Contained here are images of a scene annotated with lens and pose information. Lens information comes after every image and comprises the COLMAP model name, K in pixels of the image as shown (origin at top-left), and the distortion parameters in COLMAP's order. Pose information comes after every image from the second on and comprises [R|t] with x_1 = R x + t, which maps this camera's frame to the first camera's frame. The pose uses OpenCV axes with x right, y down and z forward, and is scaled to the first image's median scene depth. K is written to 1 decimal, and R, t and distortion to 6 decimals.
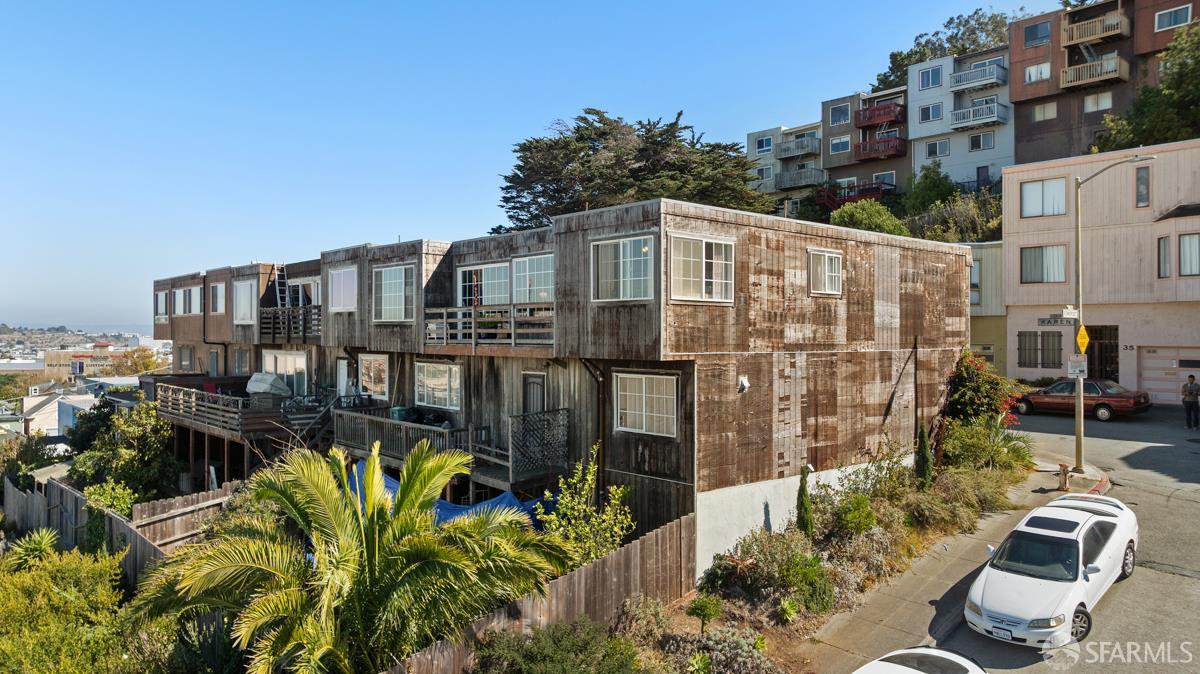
lens RADIAL K [[842.1, 0, 608.5], [0, 842.1, 330.1], [0, 0, 1]] dist [-0.031399, 0.031493]
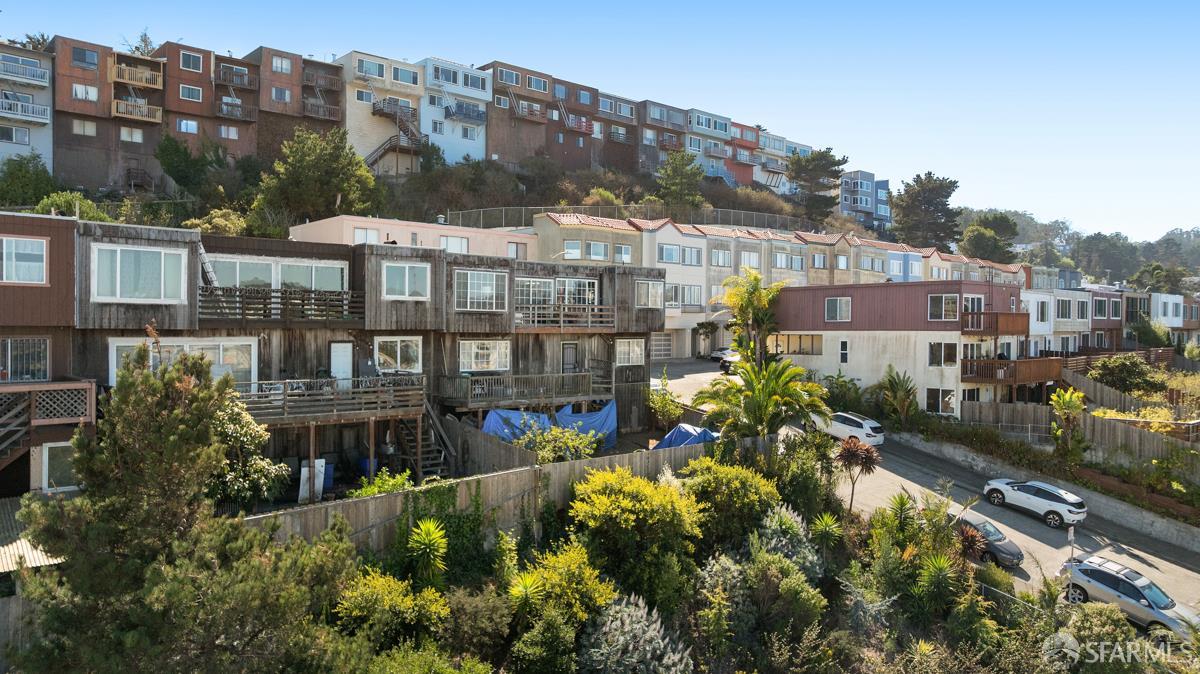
lens RADIAL K [[842.1, 0, 598.5], [0, 842.1, 336.4], [0, 0, 1]] dist [-0.031399, 0.031493]
pose [[-0.014197, -0.010834, 0.999841, -1.513144], [-0.006827, 0.999919, 0.010737, 0.014182], [-0.999876, -0.006674, -0.014270, 0.756712]]
